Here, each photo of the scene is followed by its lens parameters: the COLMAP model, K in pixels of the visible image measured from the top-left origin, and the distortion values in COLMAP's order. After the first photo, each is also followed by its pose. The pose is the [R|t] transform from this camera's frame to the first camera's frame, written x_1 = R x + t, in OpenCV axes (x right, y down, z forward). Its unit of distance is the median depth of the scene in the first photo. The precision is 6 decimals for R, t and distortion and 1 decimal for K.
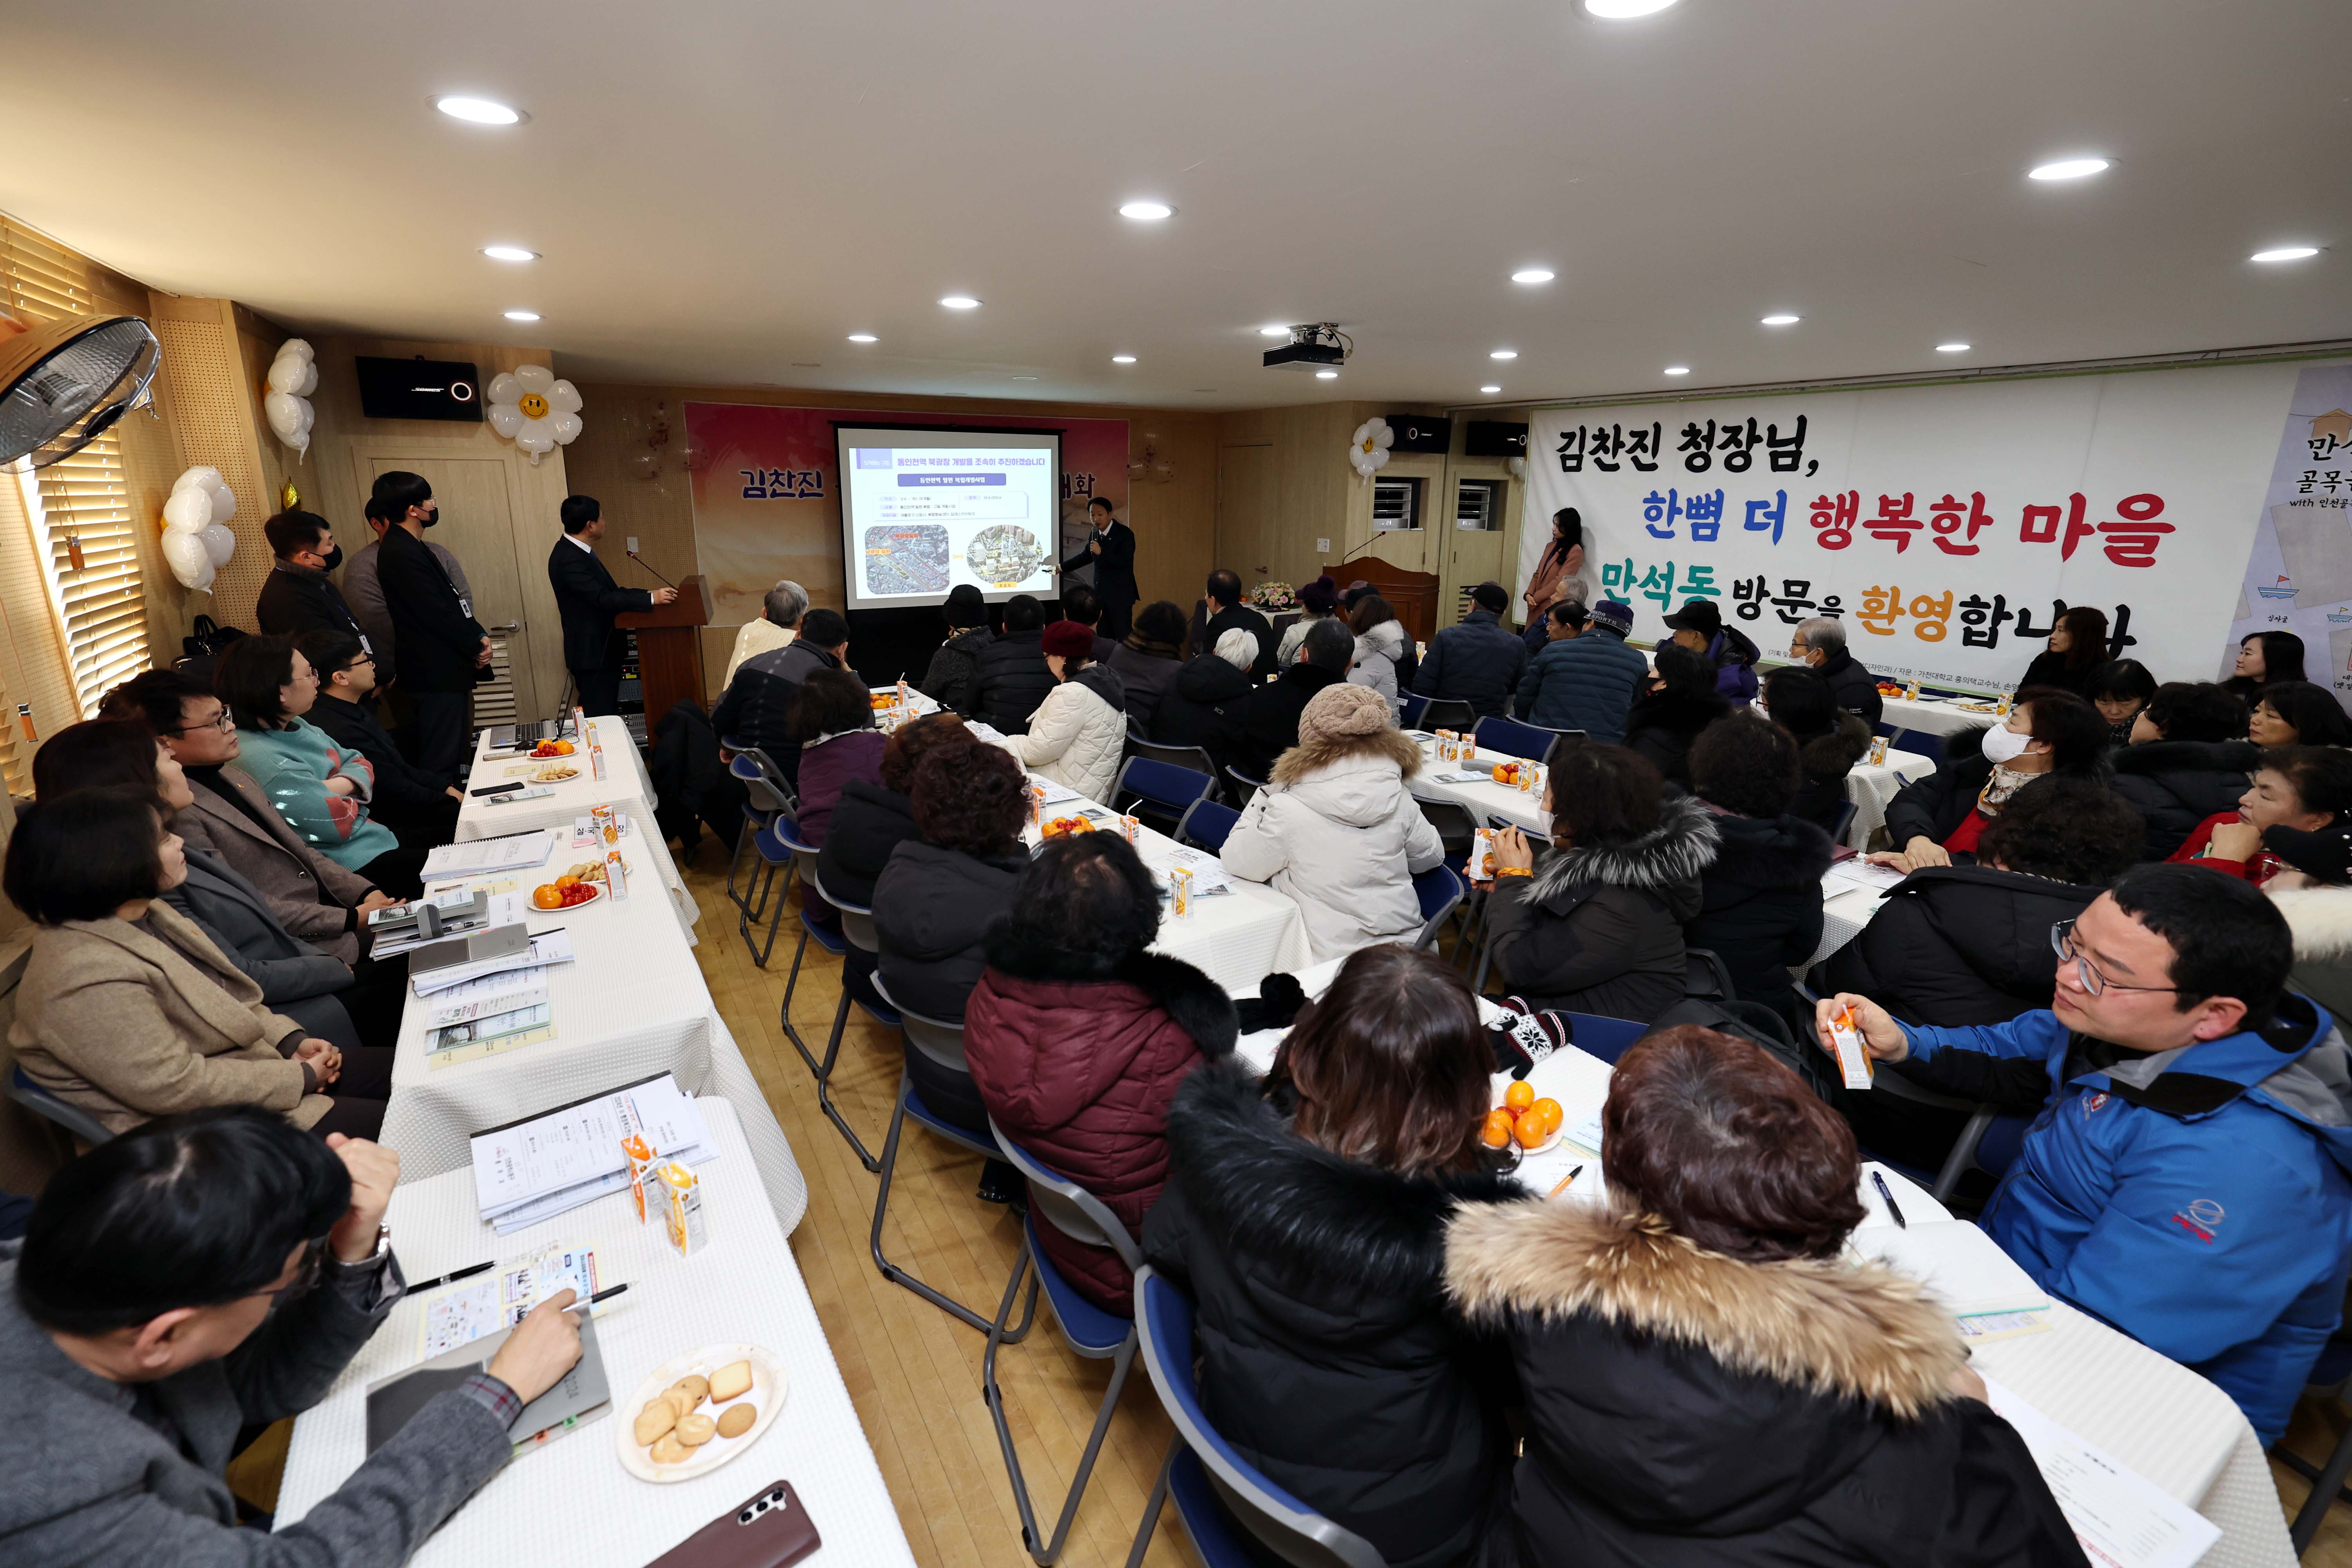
lens RADIAL K [[1039.6, 0, 1160.9], [0, 1039.6, 756.6], [0, 0, 1]] dist [-0.046418, 0.015755]
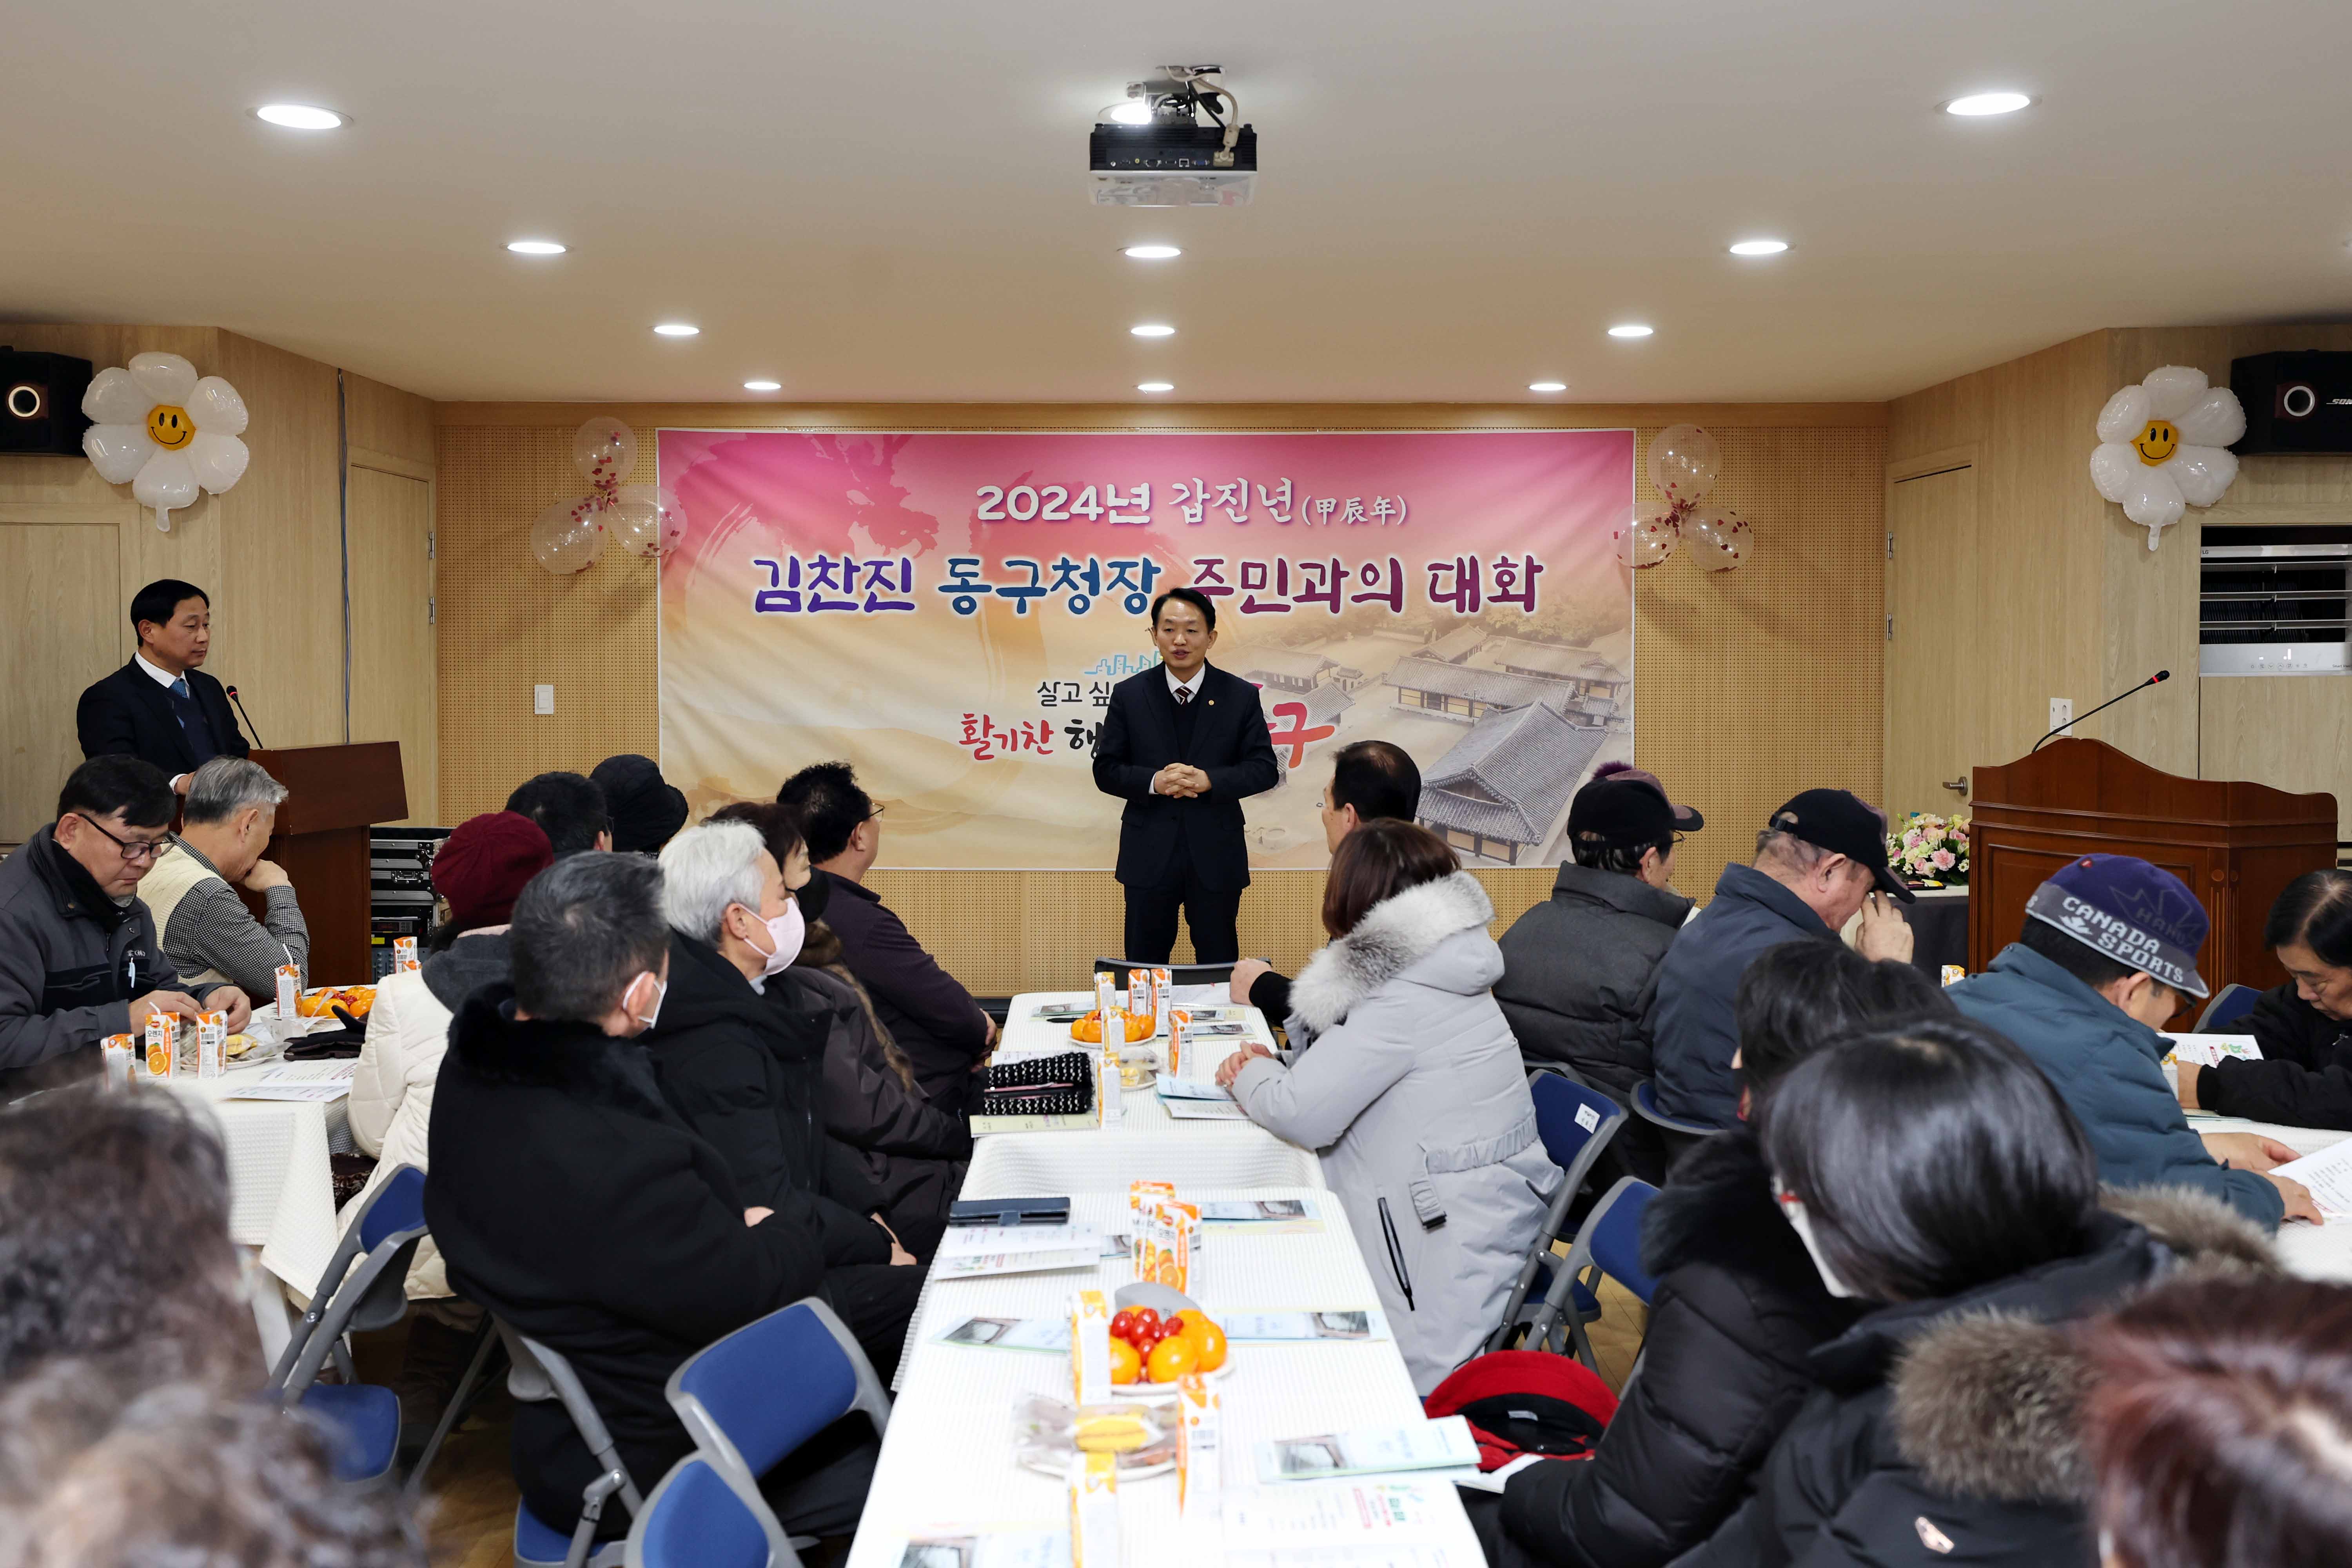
lens RADIAL K [[2224.5, 0, 1147.6], [0, 2224.5, 712.8], [0, 0, 1]] dist [0.039634, 0.012087]
pose [[0.866717, 0.002829, -0.498793, 0.345131], [-0.114817, 0.974263, -0.193983, -0.019209], [0.485406, 0.225399, 0.844734, 0.224768]]
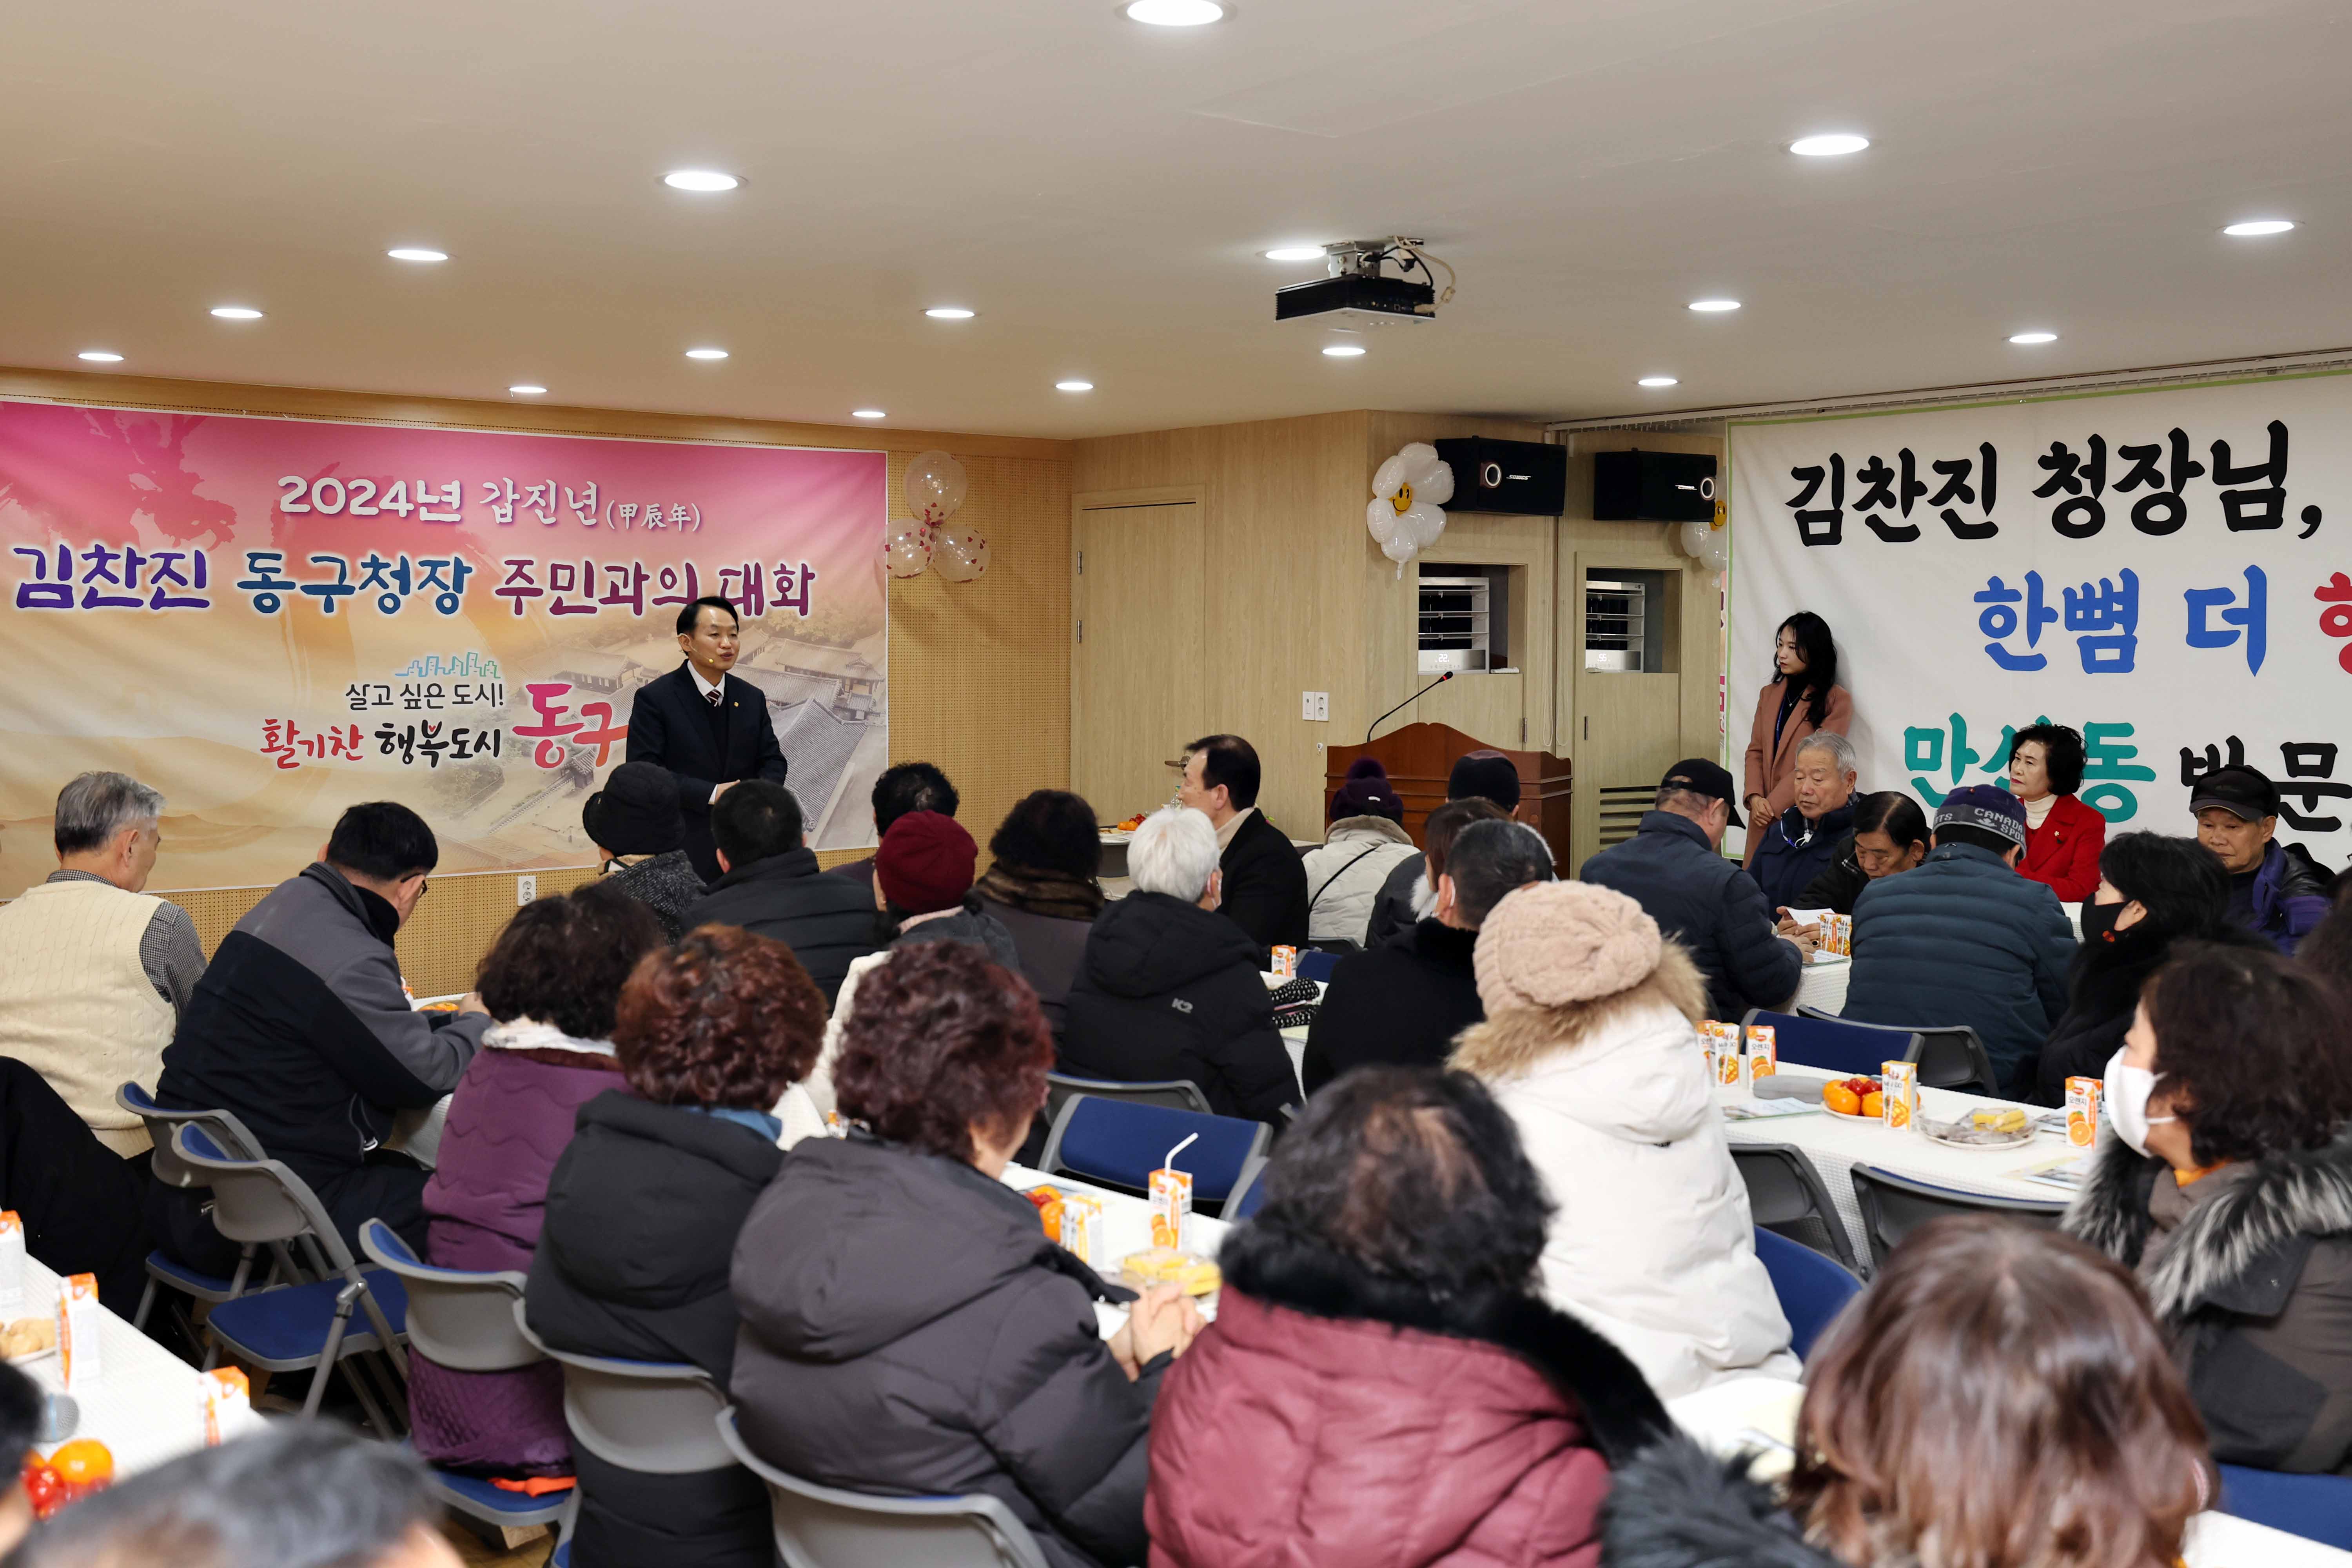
lens RADIAL K [[2387.2, 0, 1171.5], [0, 2387.2, 713.2], [0, 0, 1]] dist [0.043728, 0.052340]
pose [[0.990287, -0.012162, 0.138508, -0.074791], [0.041893, 0.975974, -0.213821, 0.036587], [-0.132579, 0.217547, 0.967004, -0.050574]]
